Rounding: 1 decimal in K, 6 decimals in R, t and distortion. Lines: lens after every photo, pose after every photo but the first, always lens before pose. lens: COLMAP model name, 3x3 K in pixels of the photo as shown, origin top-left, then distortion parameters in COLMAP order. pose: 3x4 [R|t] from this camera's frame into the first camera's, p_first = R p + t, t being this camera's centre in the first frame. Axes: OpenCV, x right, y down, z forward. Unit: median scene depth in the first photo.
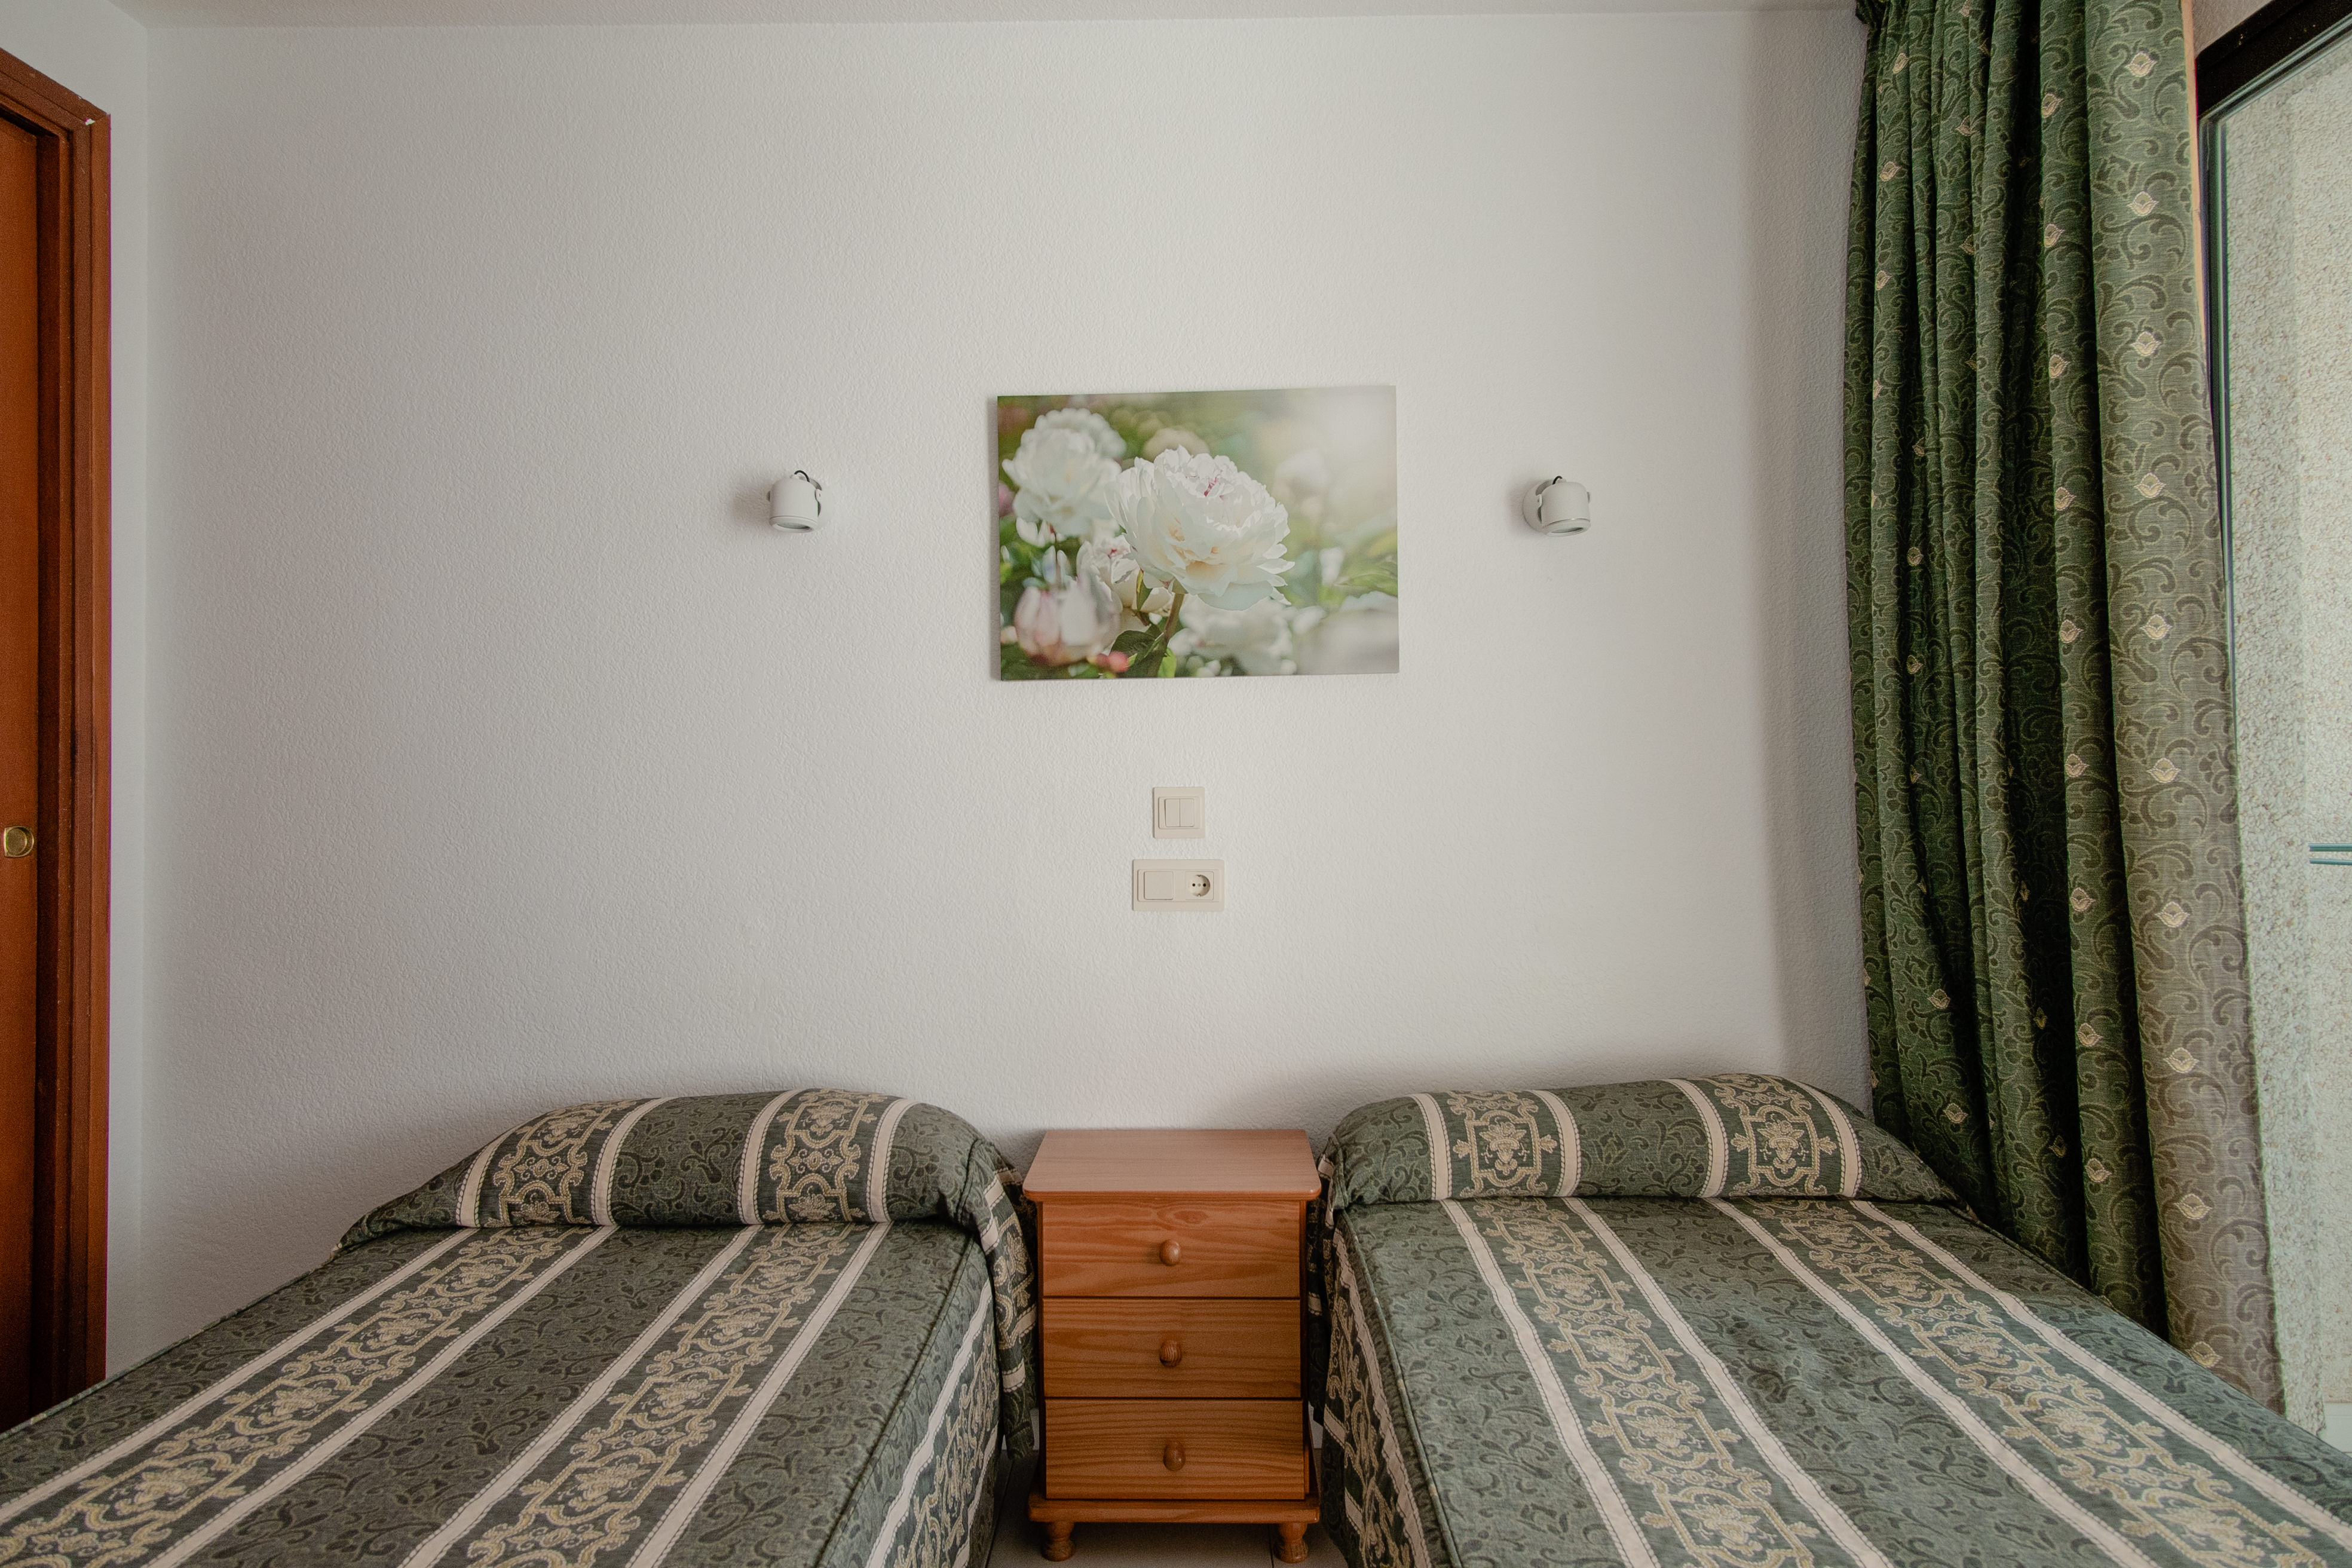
lens RADIAL K [[1254.3, 0, 1181.4], [0, 1254.3, 769.6], [0, 0, 1]] dist [0.007868, -0.000427]
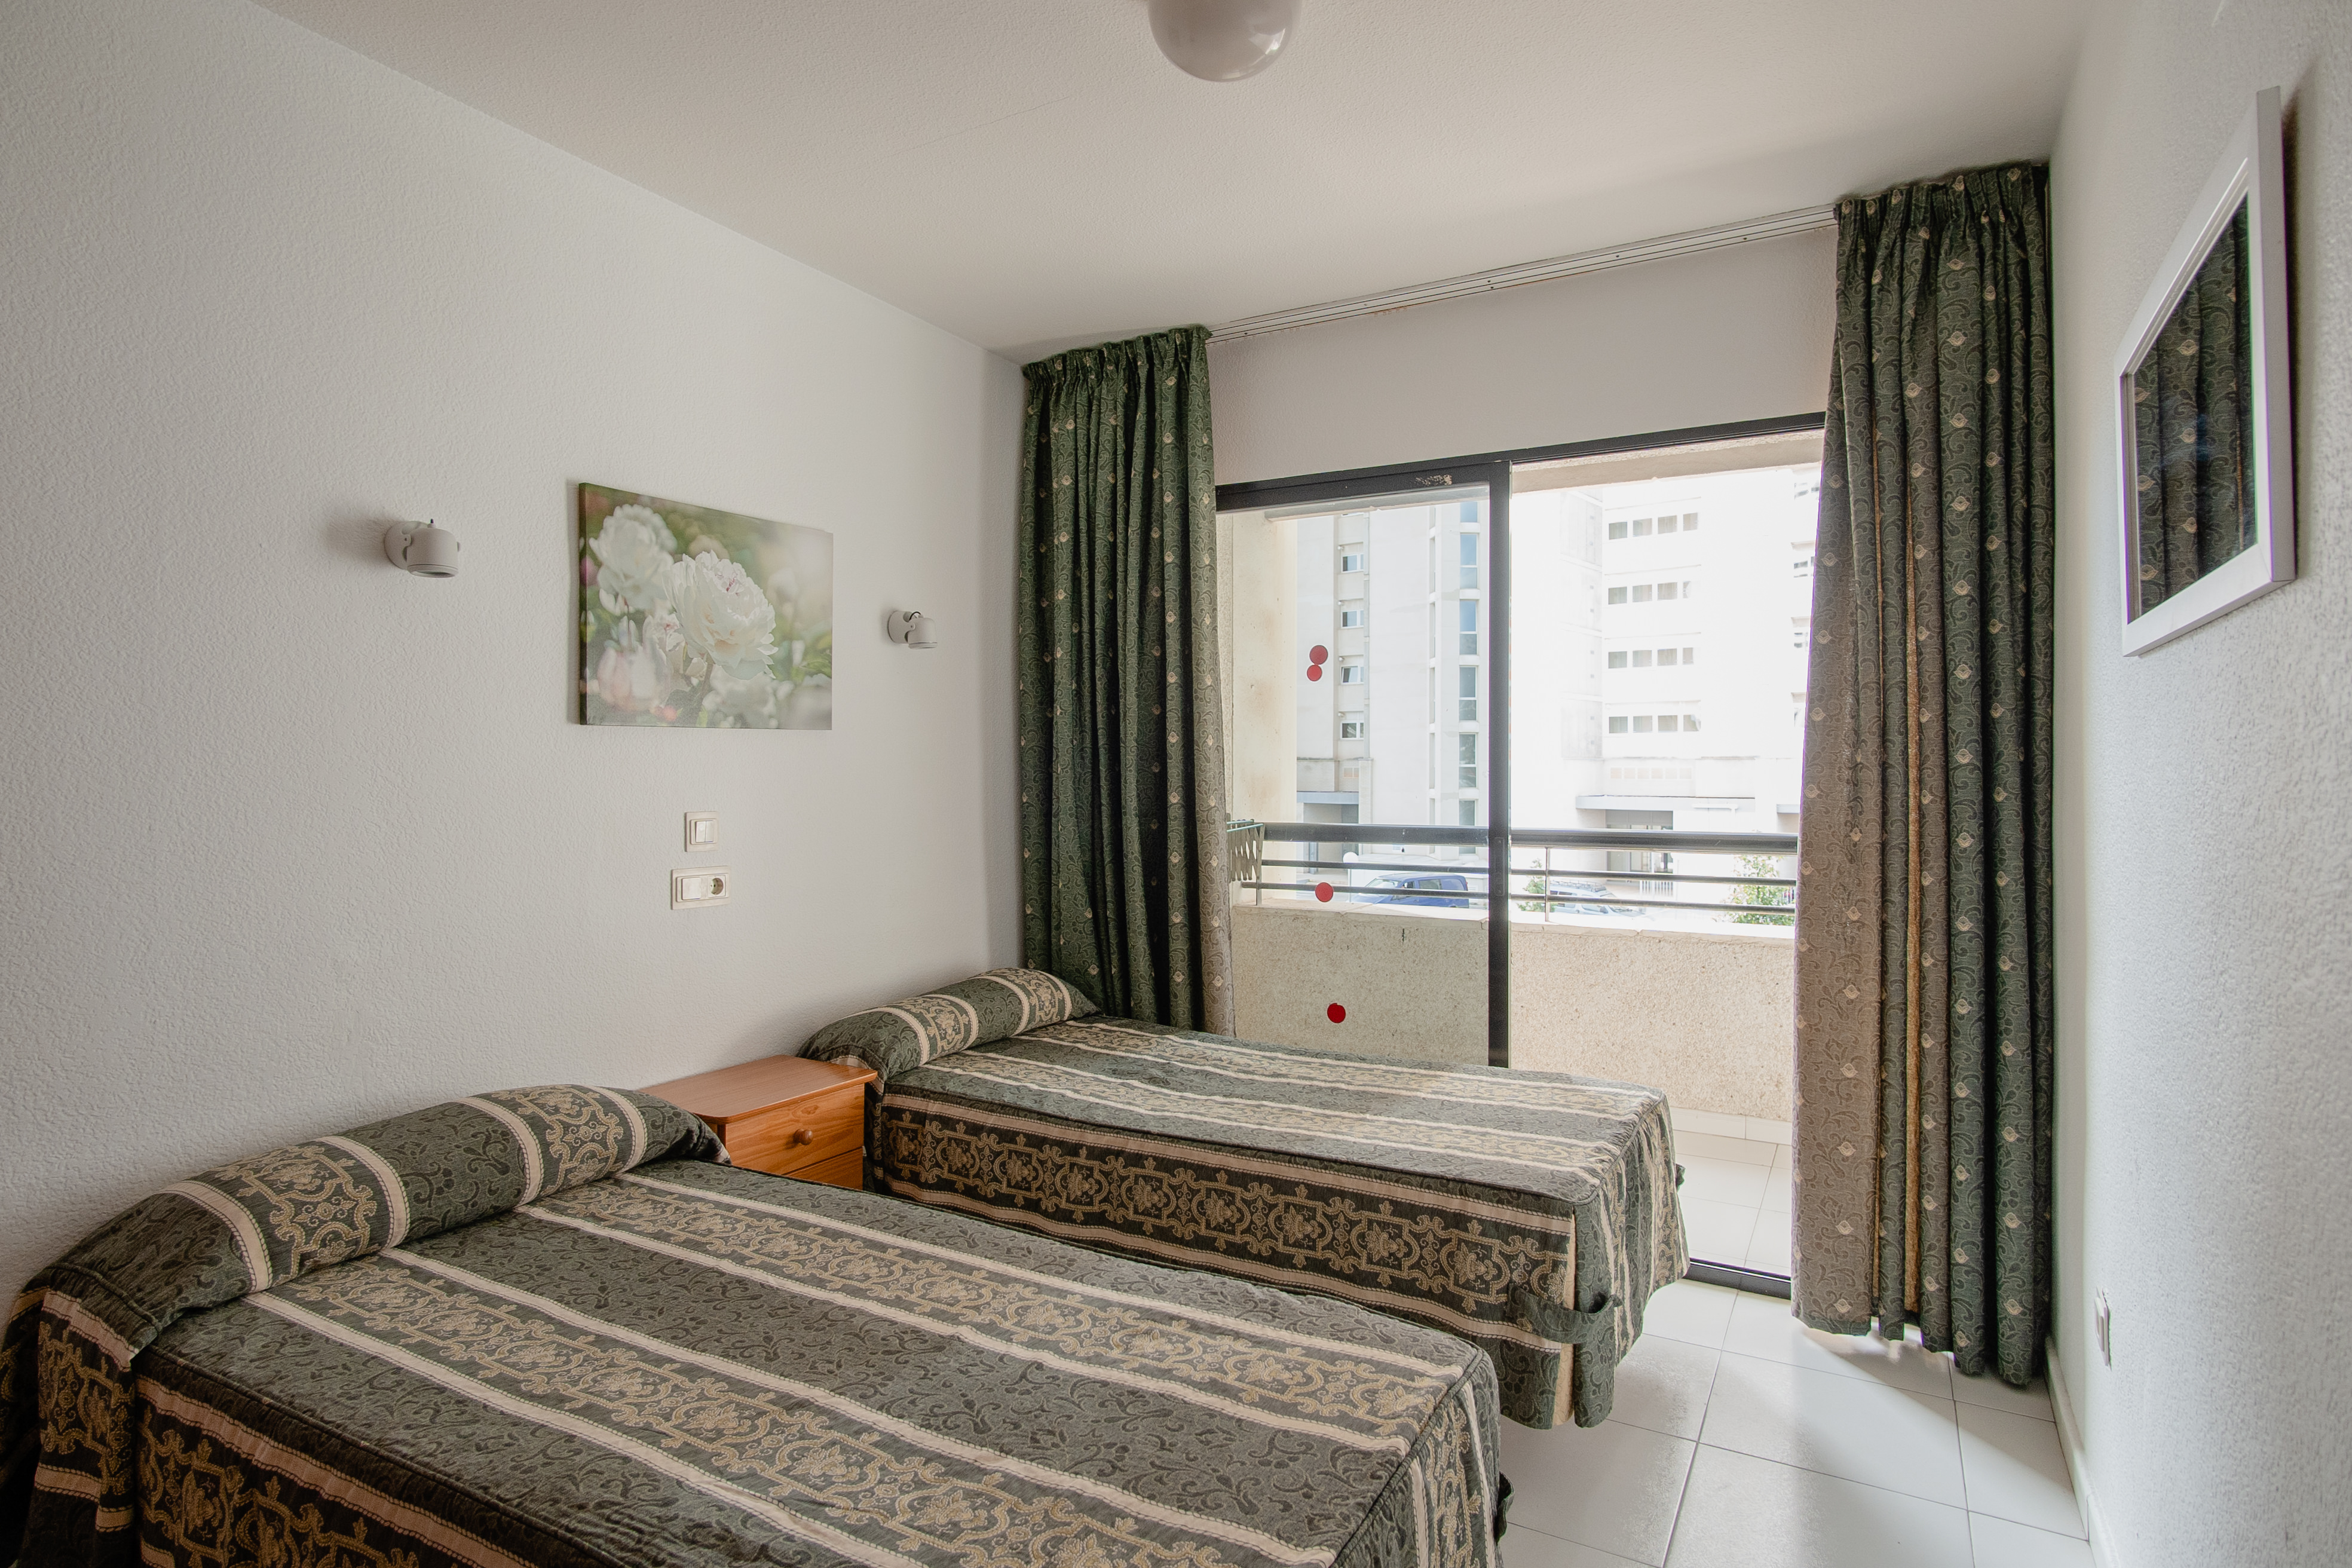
lens RADIAL K [[1254.3, 0, 1167.5], [0, 1254.3, 776.6], [0, 0, 1]] dist [0.007868, -0.000427]
pose [[0.488321, 0.003702, 0.872656, -0.908764], [-0.015566, 0.999869, 0.004468, -0.036116], [-0.872525, -0.015766, 0.488315, -0.054578]]
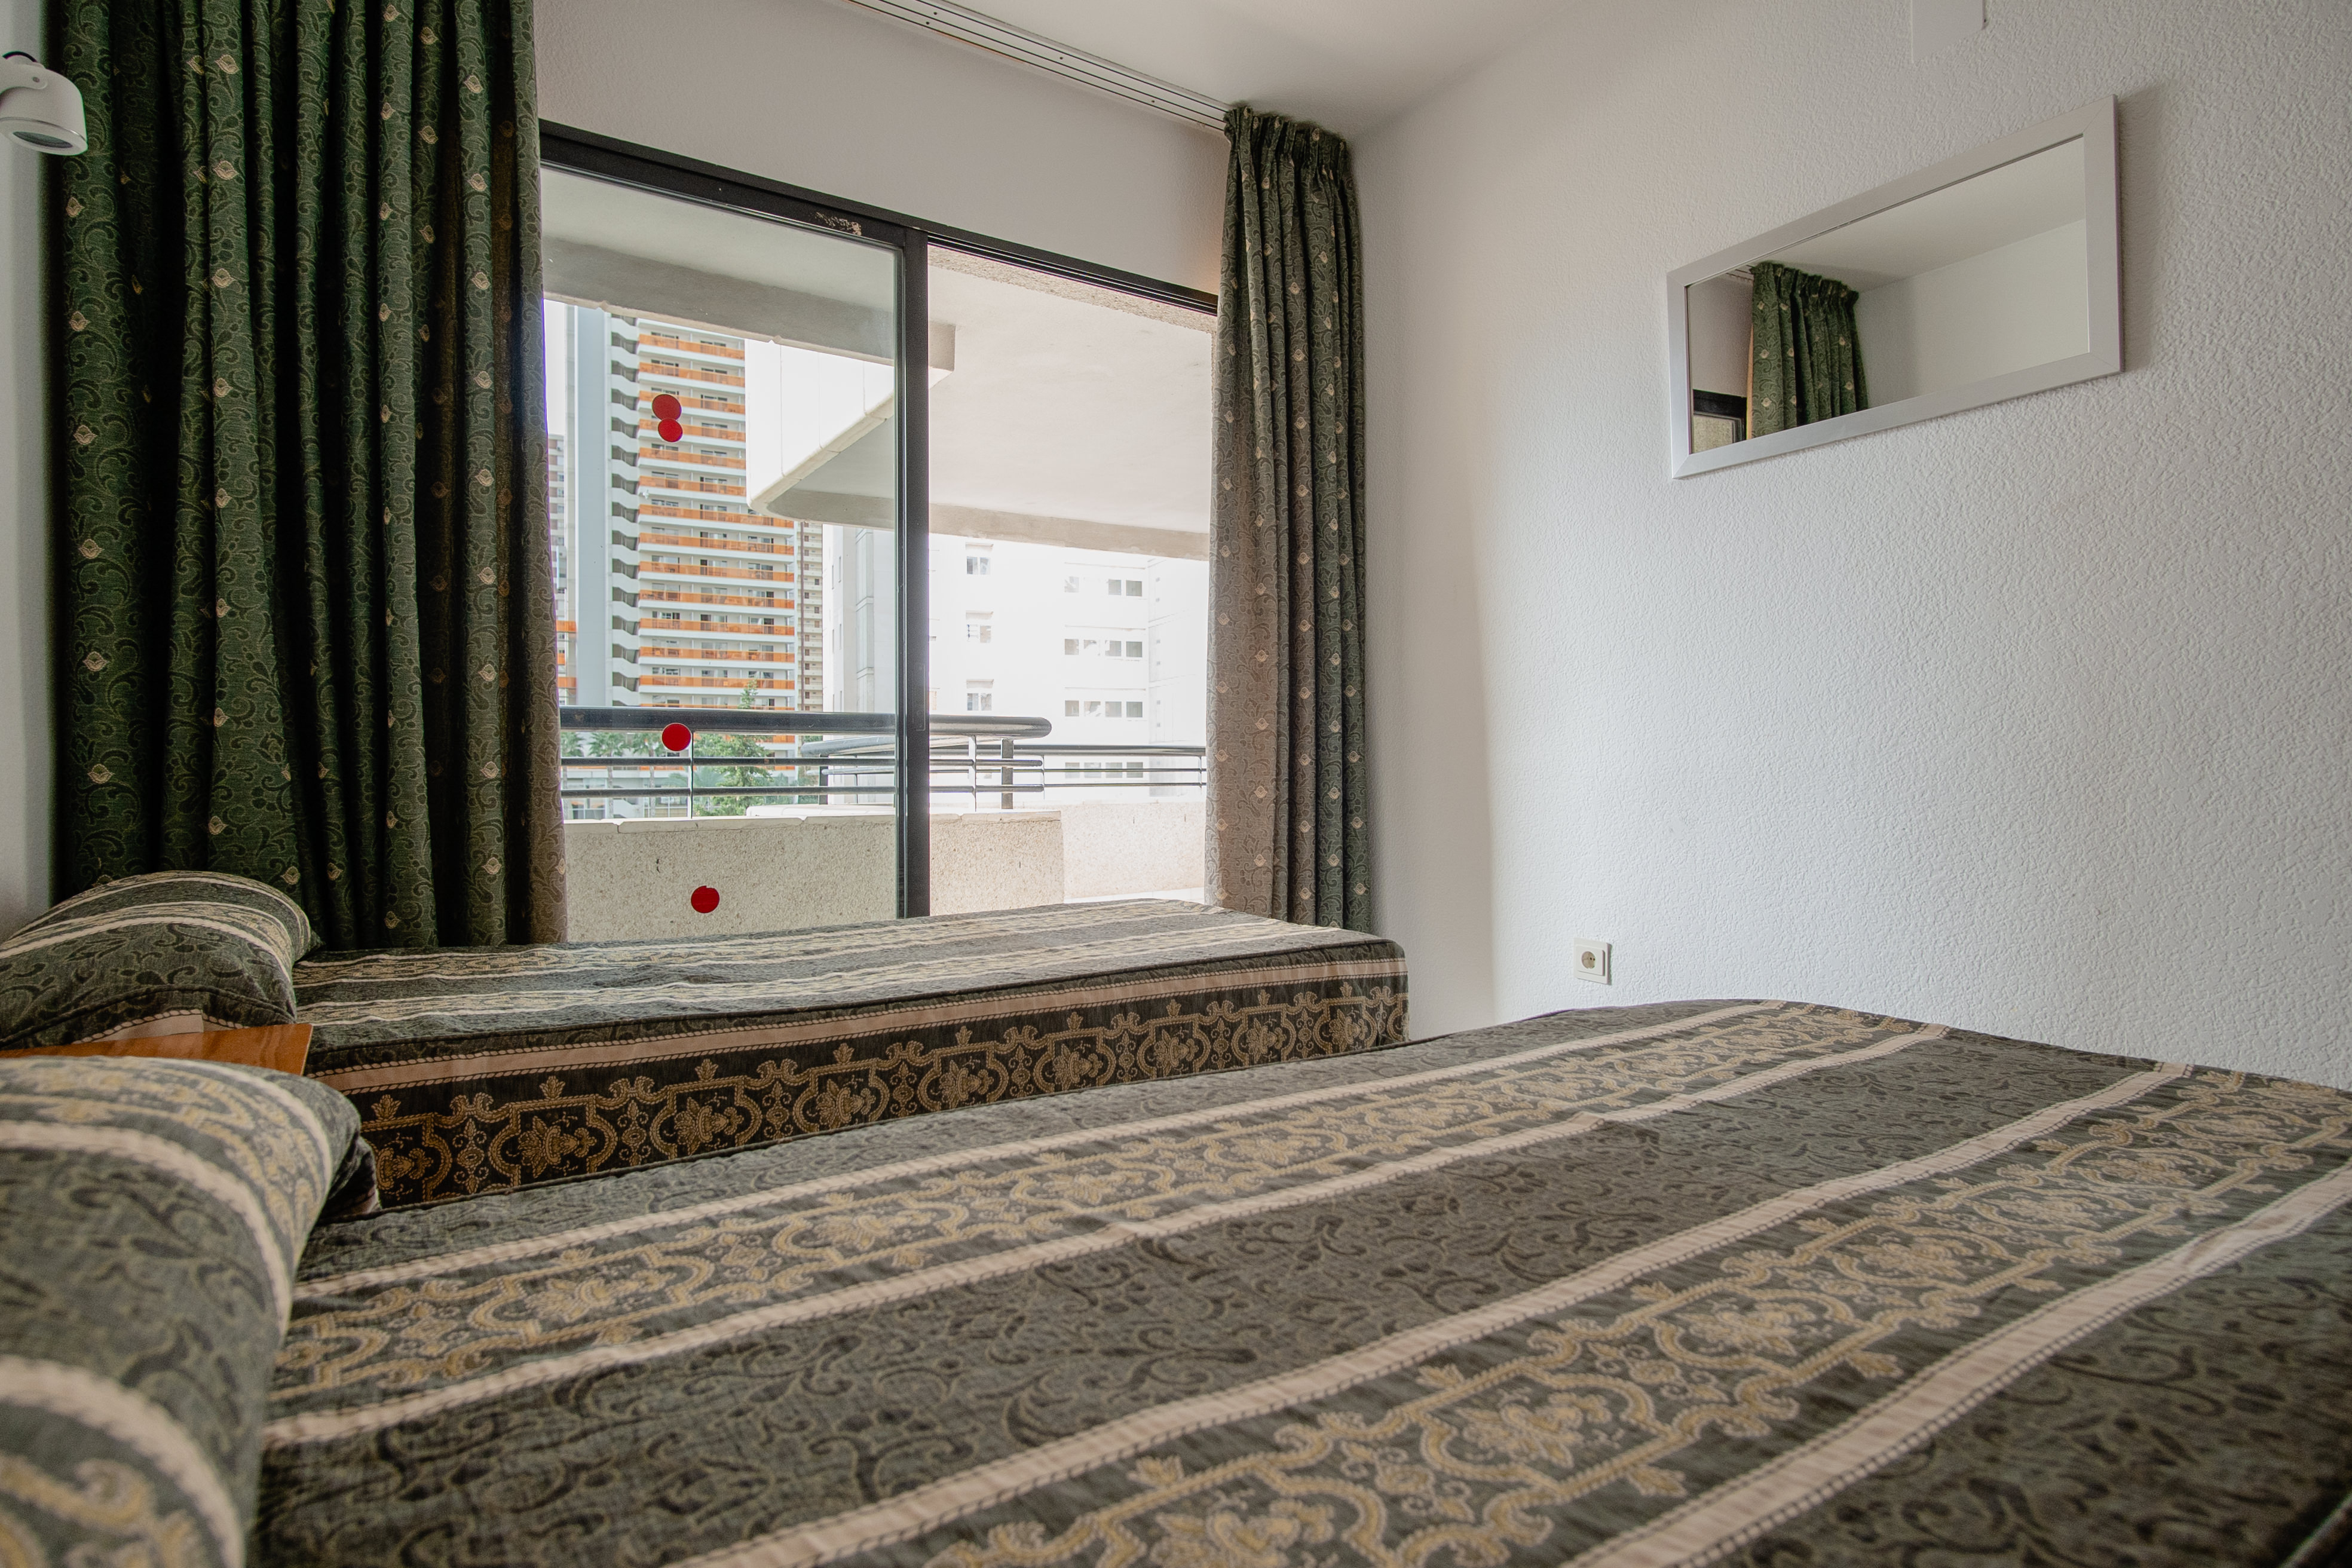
lens RADIAL K [[1254.3, 0, 1174.7], [0, 1254.3, 773.5], [0, 0, 1]] dist [0.007868, -0.000427]
pose [[-0.562805, 0.019017, 0.826371, -0.621857], [0.001655, 0.999759, -0.021880, 0.181023], [-0.826588, -0.010947, -0.562701, 0.844668]]
